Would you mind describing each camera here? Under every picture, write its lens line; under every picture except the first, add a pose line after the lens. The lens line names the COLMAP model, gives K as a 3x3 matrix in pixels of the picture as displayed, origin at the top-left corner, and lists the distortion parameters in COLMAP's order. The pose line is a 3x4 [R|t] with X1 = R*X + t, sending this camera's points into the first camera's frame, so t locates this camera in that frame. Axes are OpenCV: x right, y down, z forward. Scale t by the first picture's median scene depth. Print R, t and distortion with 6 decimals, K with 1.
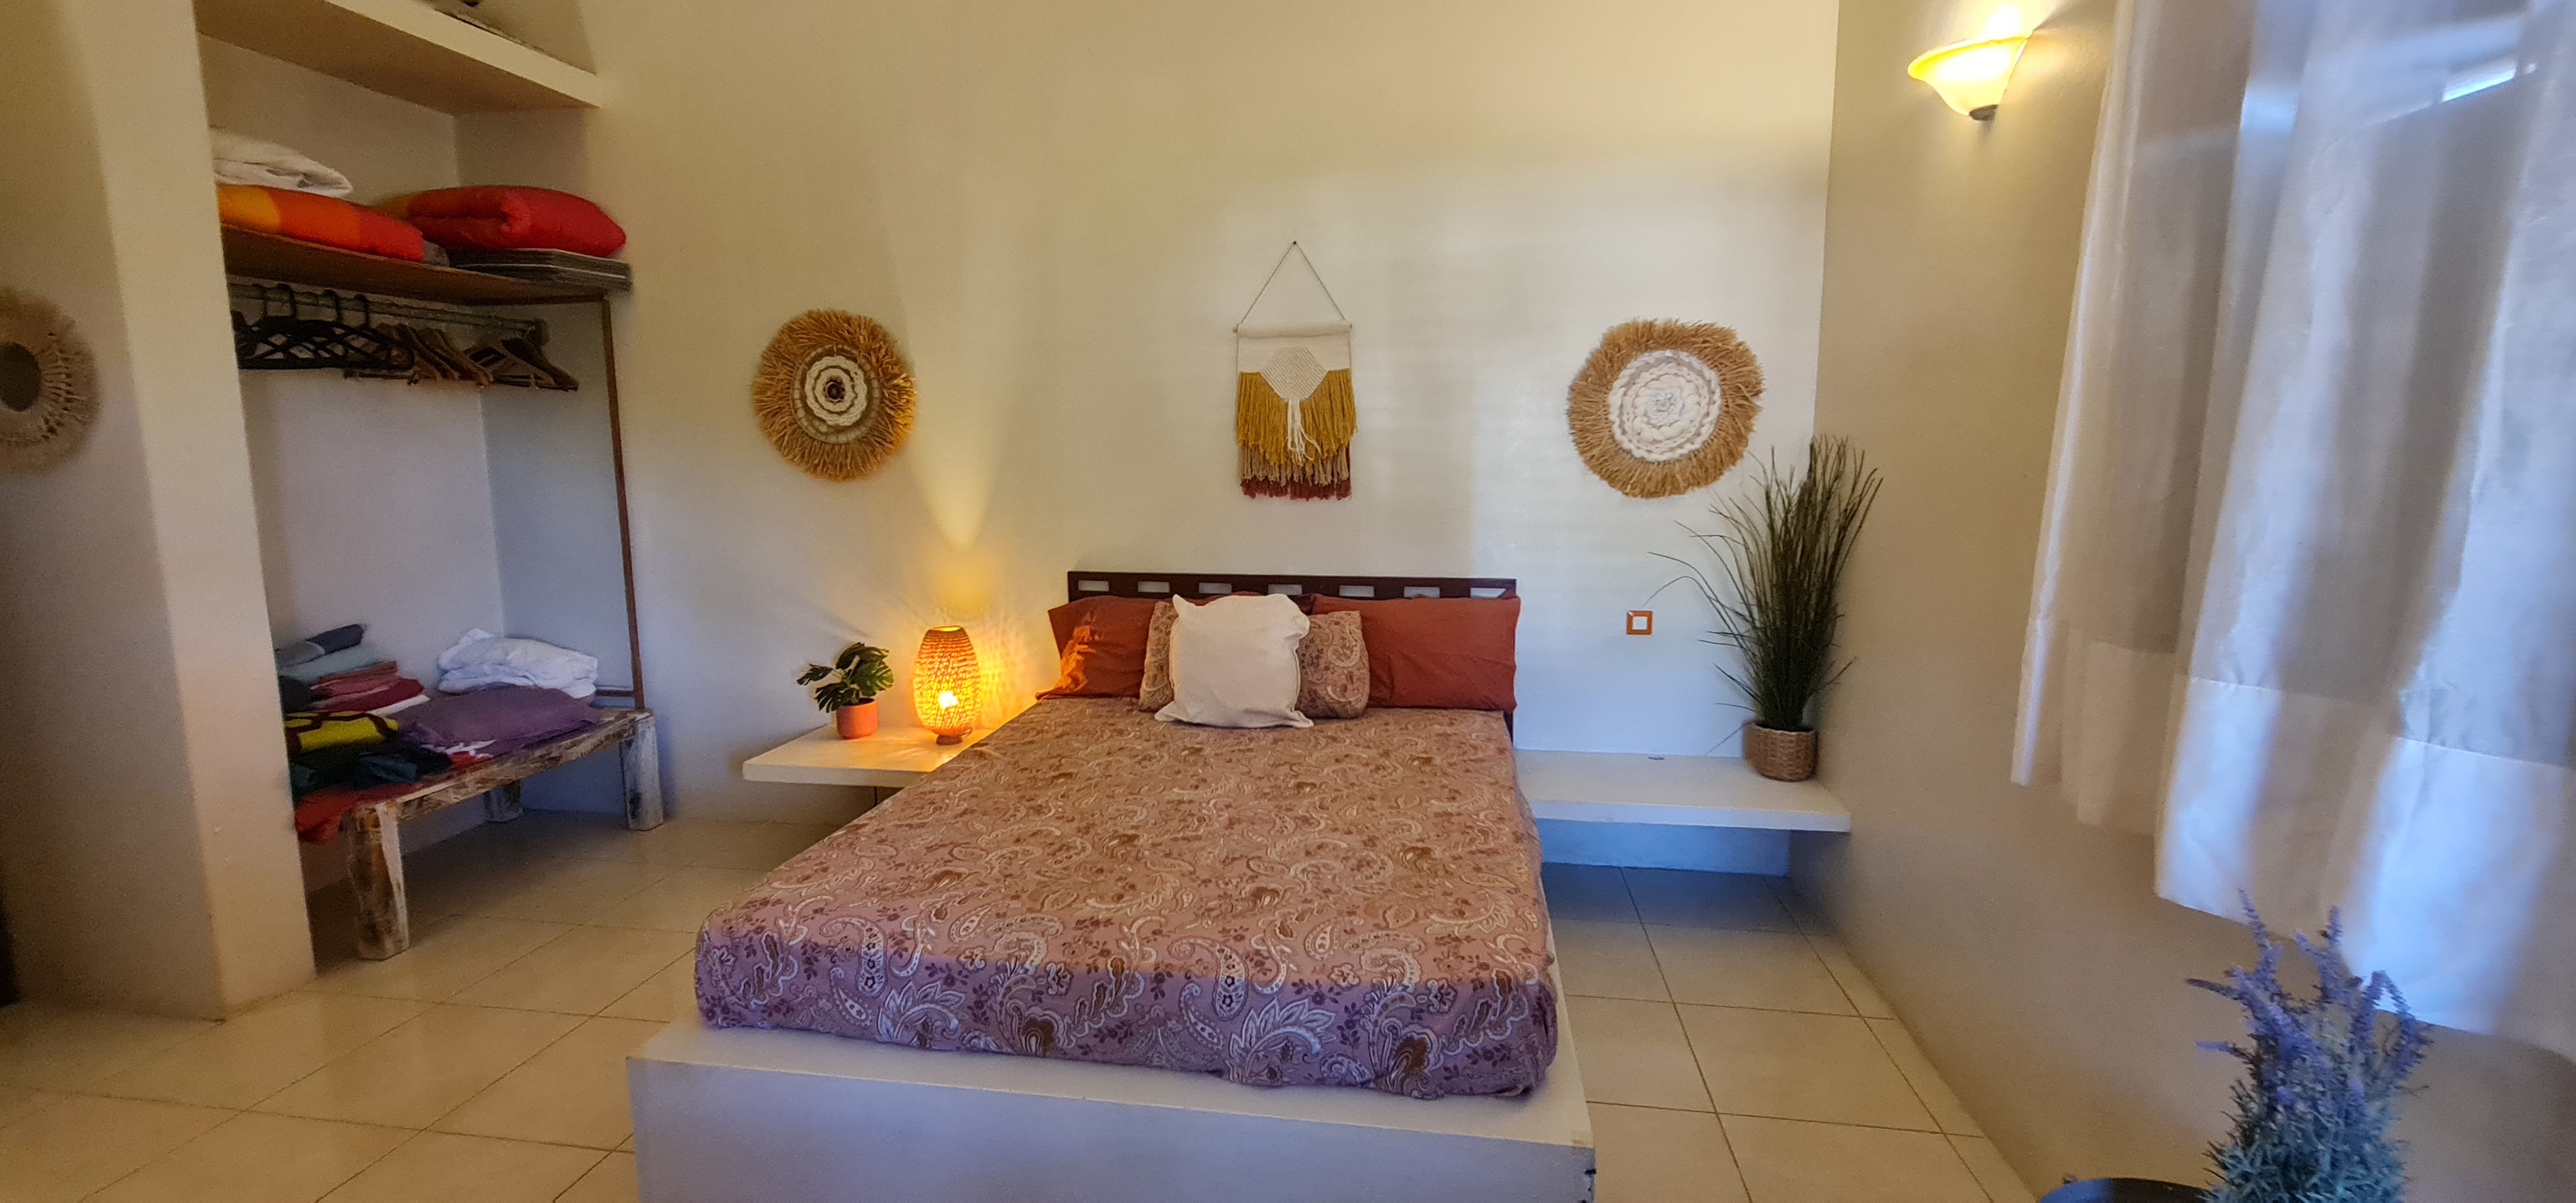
lens RADIAL K [[1050.5, 0, 1293.7], [0, 1050.5, 569.6], [0, 0, 1]] dist [-0.001018, 0.001022]
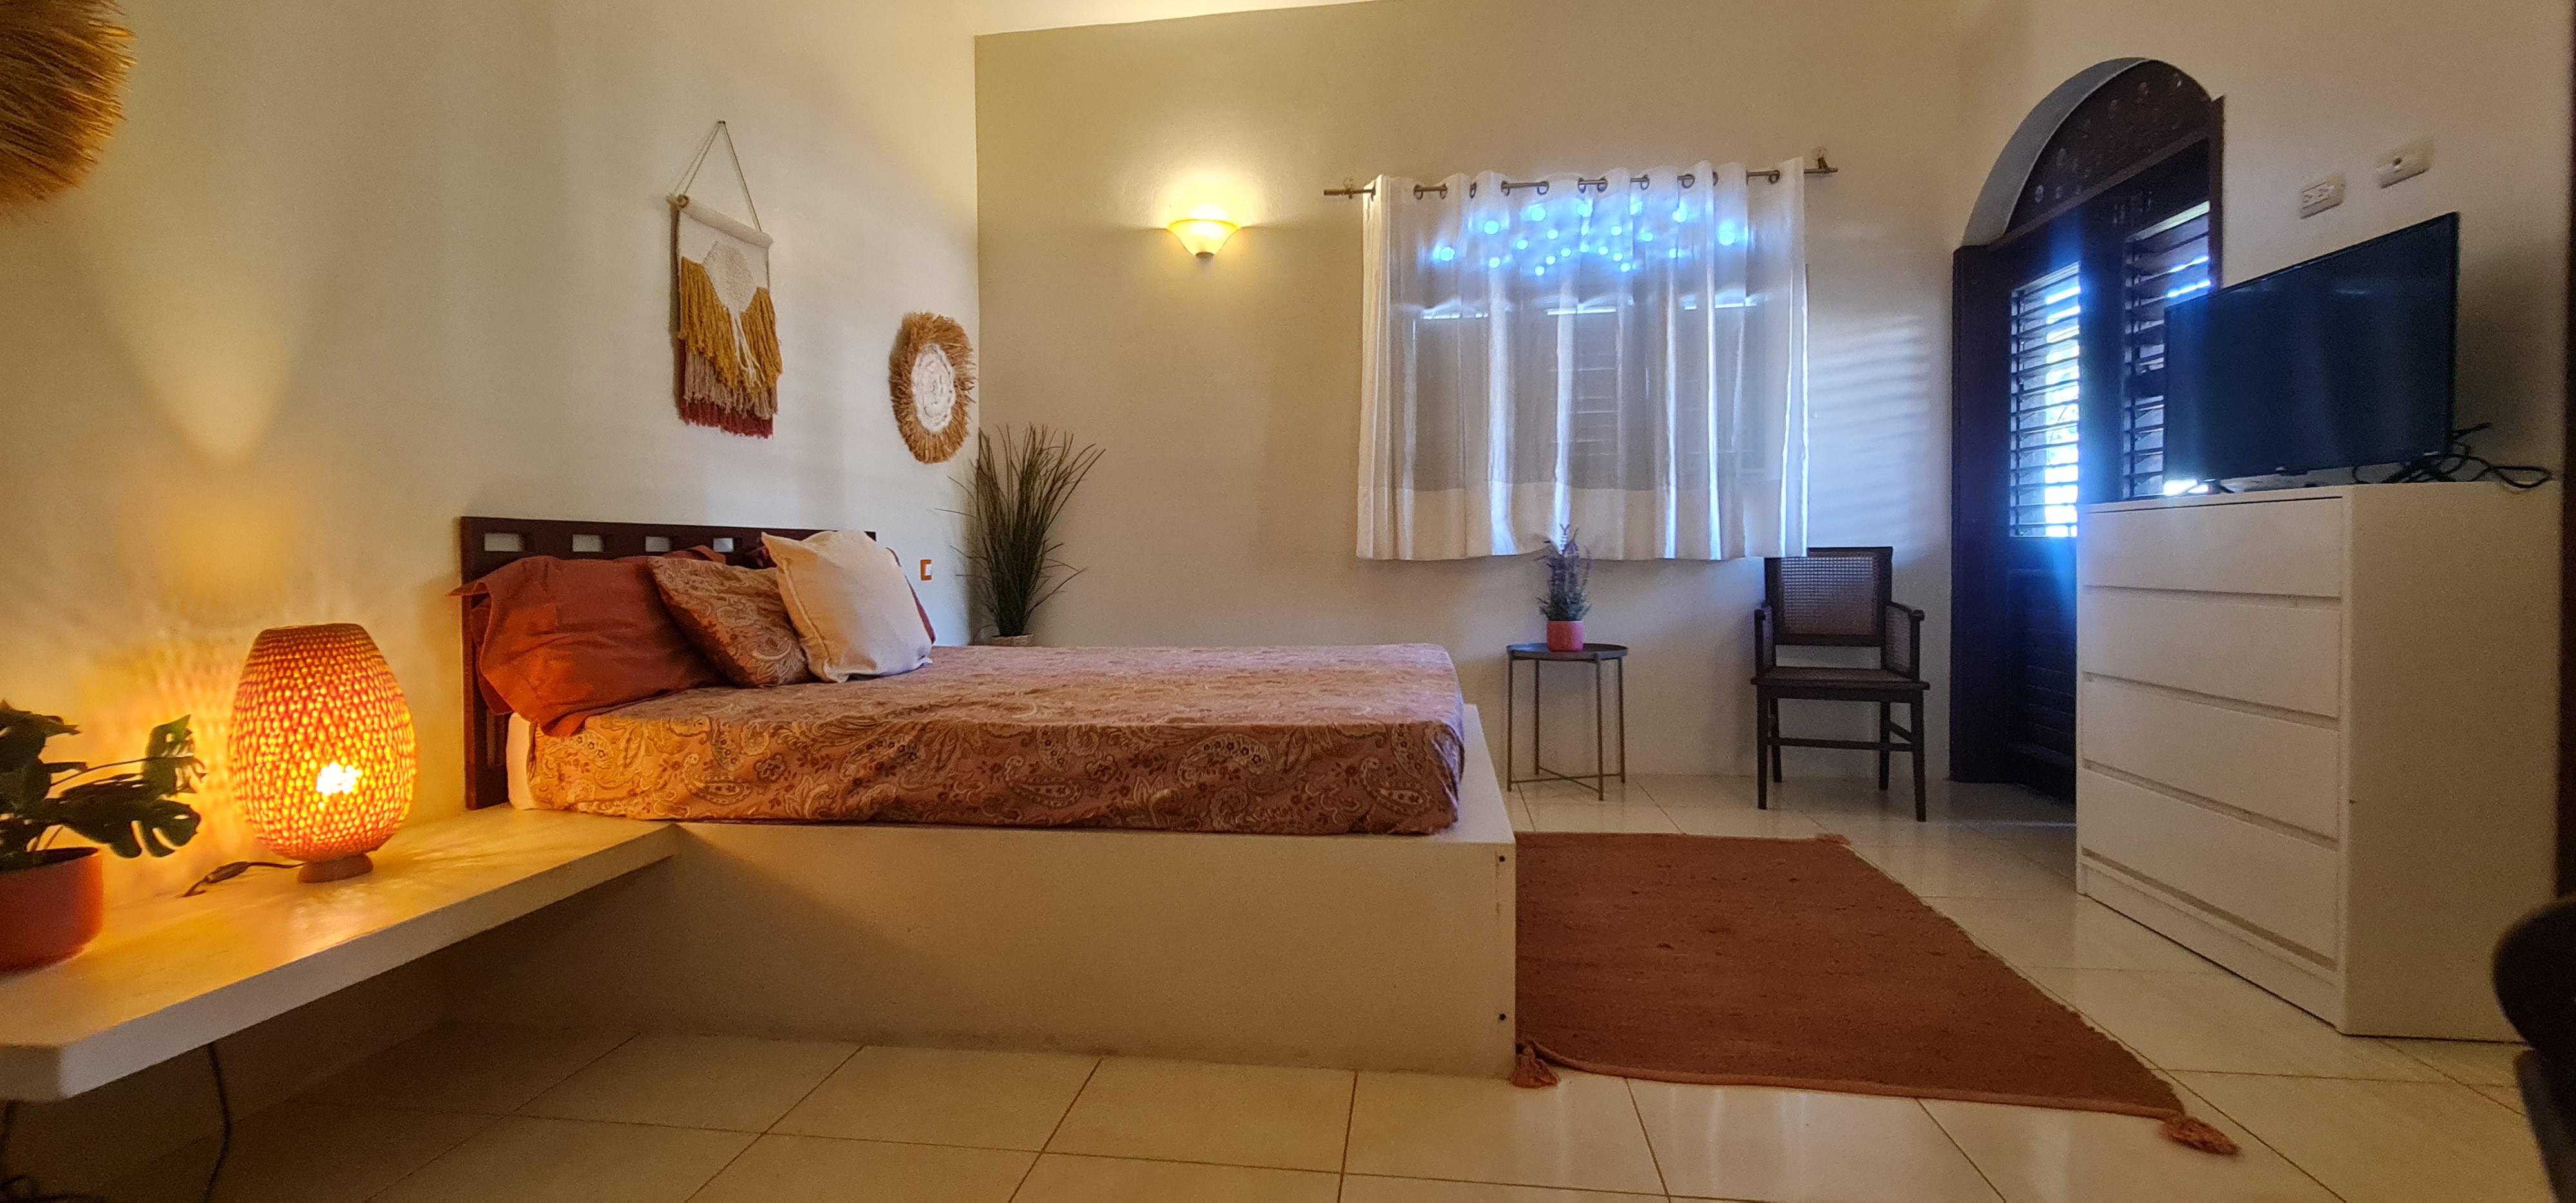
lens RADIAL K [[1050.5, 0, 1293.7], [0, 1050.5, 569.6], [0, 0, 1]] dist [-0.001018, 0.001022]
pose [[-0.027037, -0.010434, 0.999580, -0.823135], [0.137091, 0.990459, 0.014047, 0.086440], [-0.990189, 0.137413, -0.025349, 0.605592]]
